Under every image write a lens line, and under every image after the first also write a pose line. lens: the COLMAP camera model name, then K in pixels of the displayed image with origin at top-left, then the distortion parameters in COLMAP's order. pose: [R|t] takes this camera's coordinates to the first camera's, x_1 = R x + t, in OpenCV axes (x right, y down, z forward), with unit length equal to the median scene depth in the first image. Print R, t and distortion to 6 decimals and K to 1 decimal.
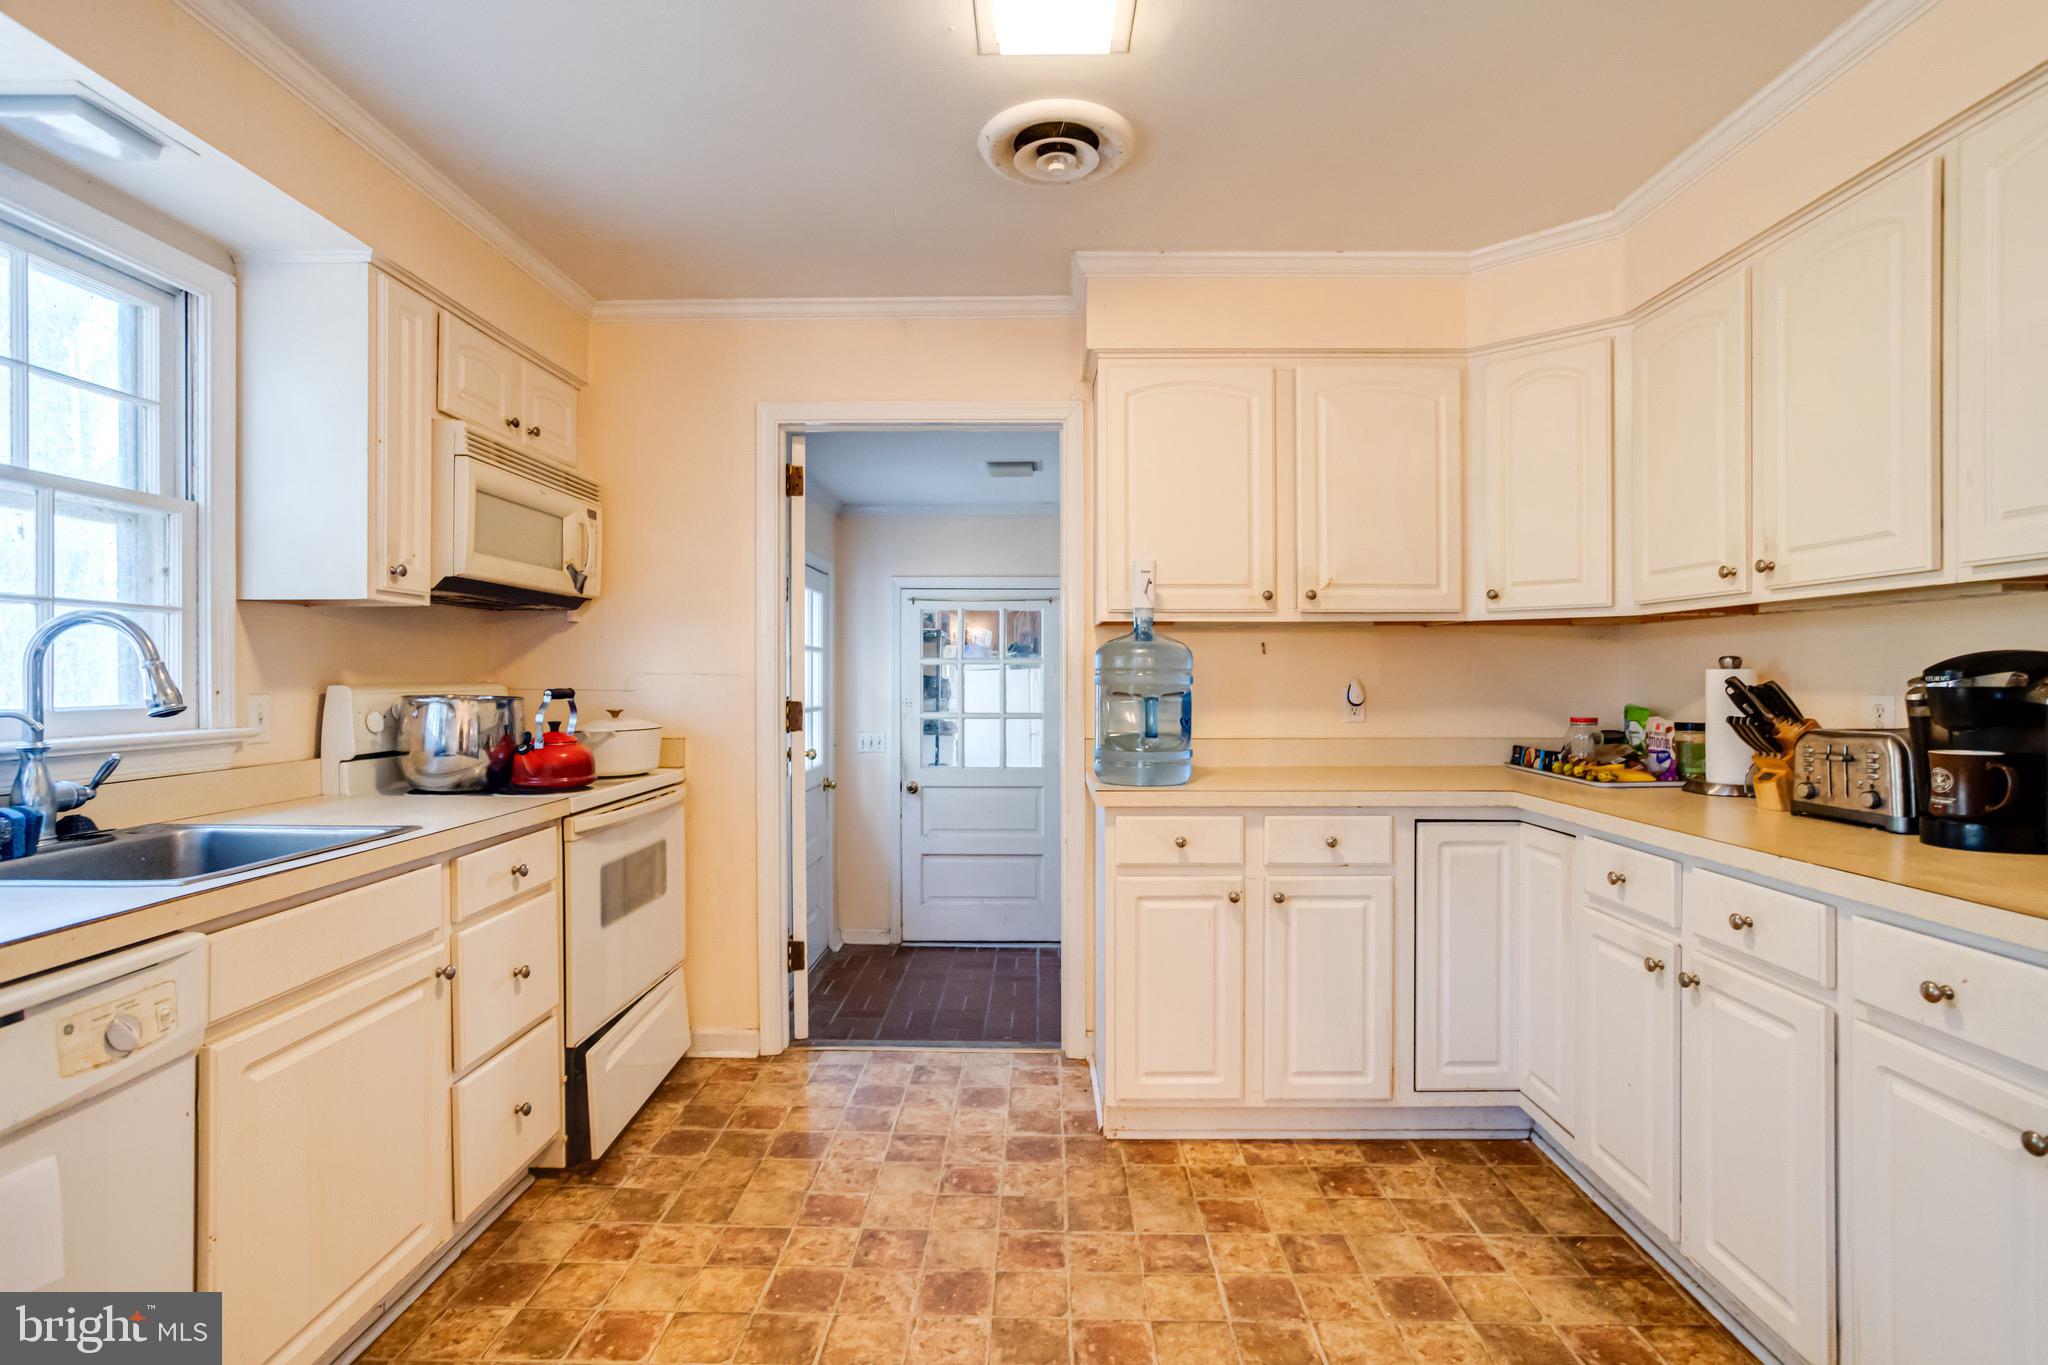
lens RADIAL K [[1011.6, 0, 1024.6], [0, 1011.6, 671.1], [0, 0, 1]] dist [-0.040410, 0.026713]
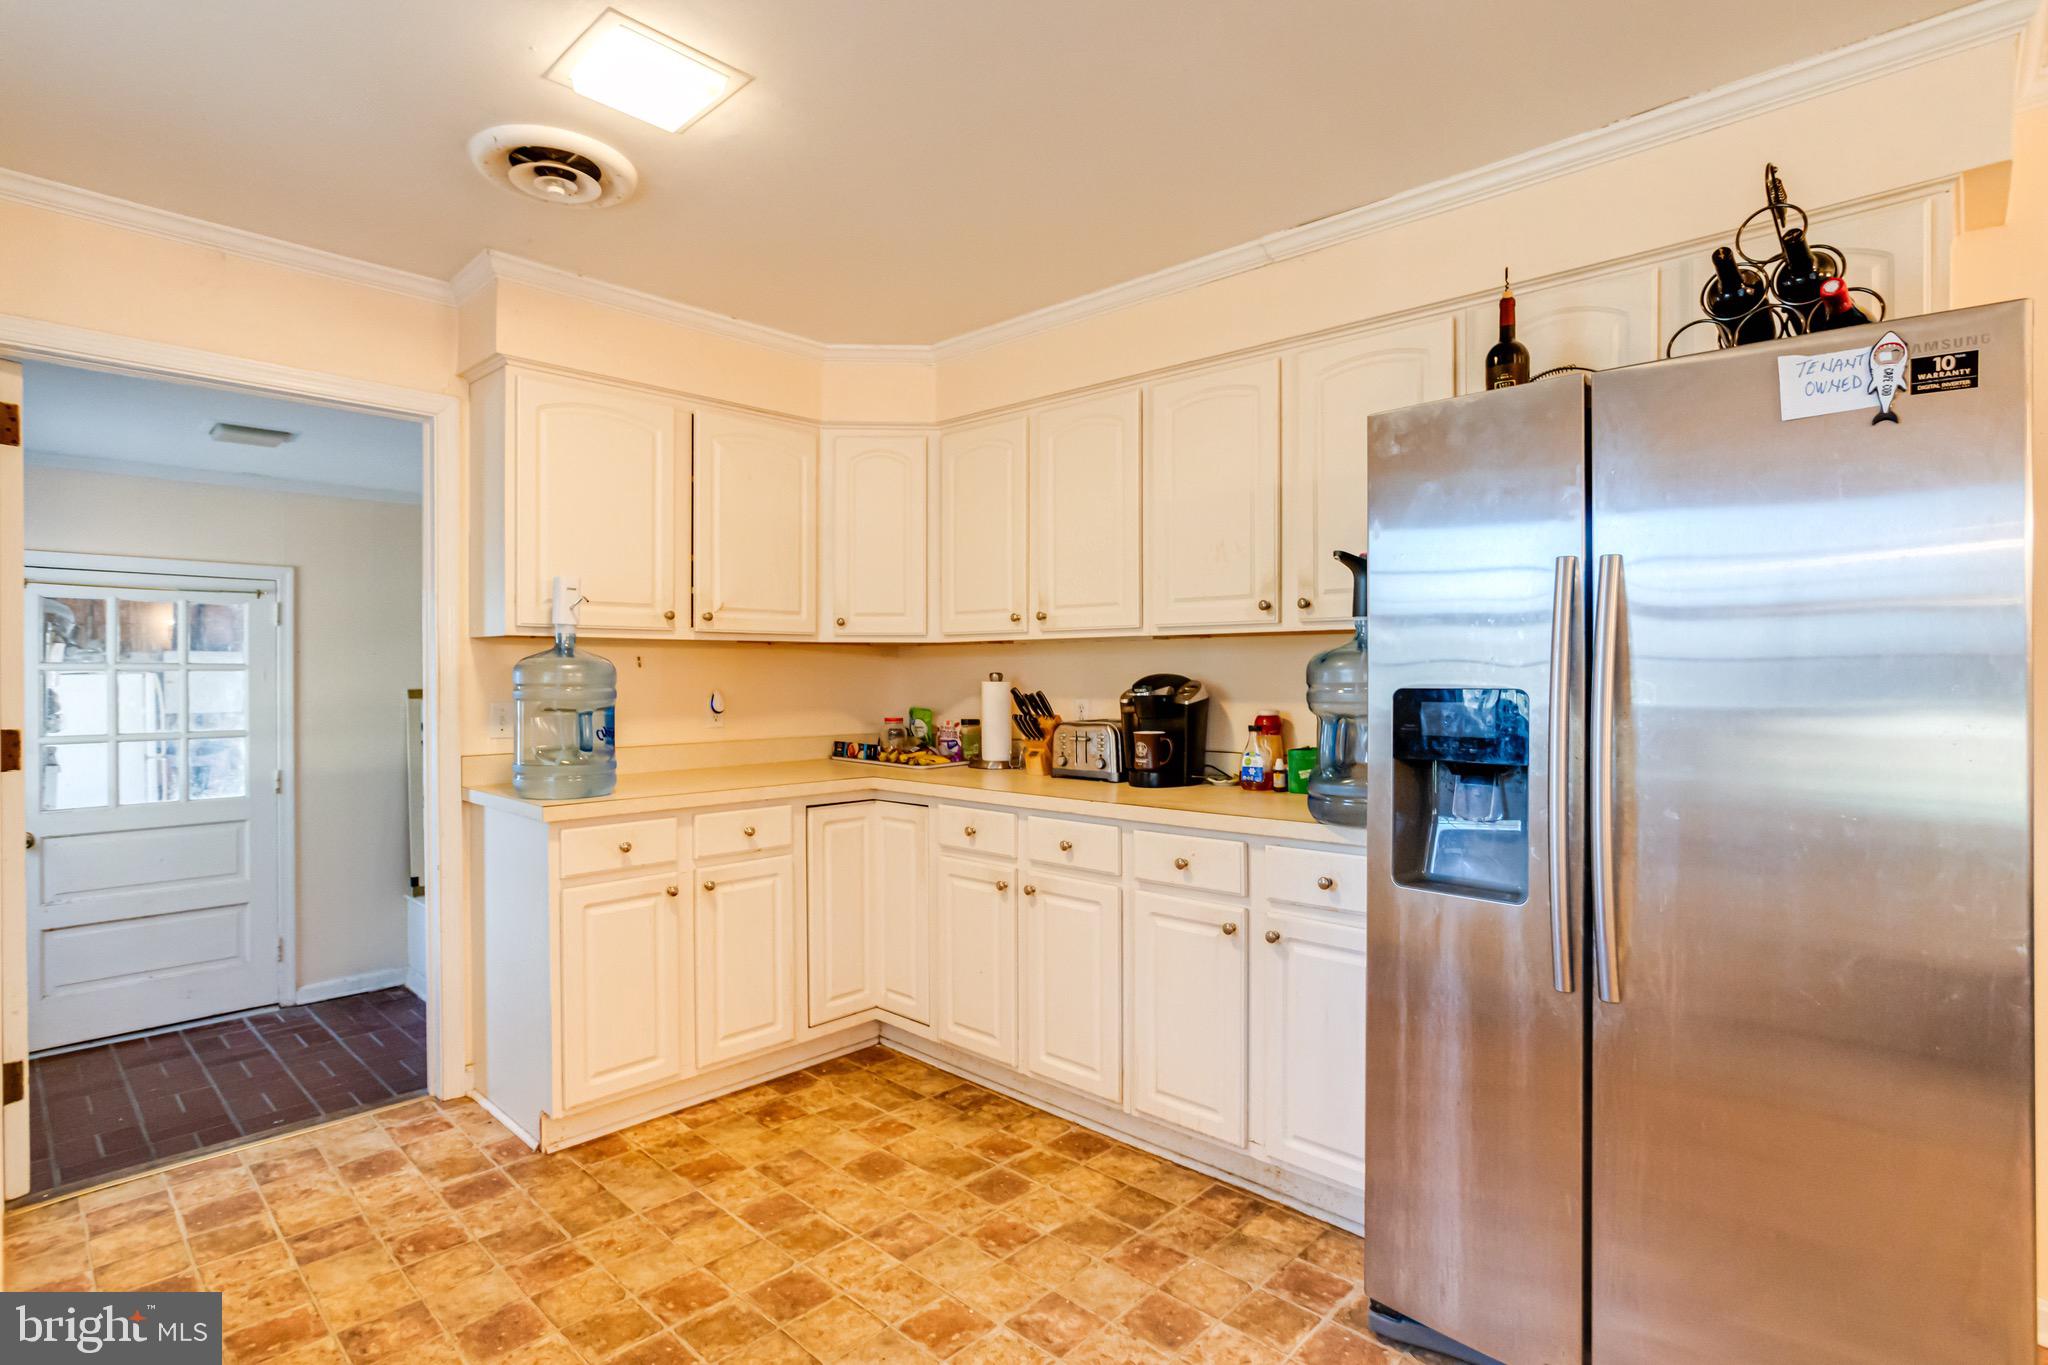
lens RADIAL K [[1011.6, 0, 1024.6], [0, 1011.6, 671.1], [0, 0, 1]] dist [-0.040410, 0.026713]
pose [[0.672956, 0.000526, 0.739682, -0.354284], [-0.001774, 0.999998, 0.000903, -0.018749], [-0.739680, -0.001920, 0.672956, -0.022491]]
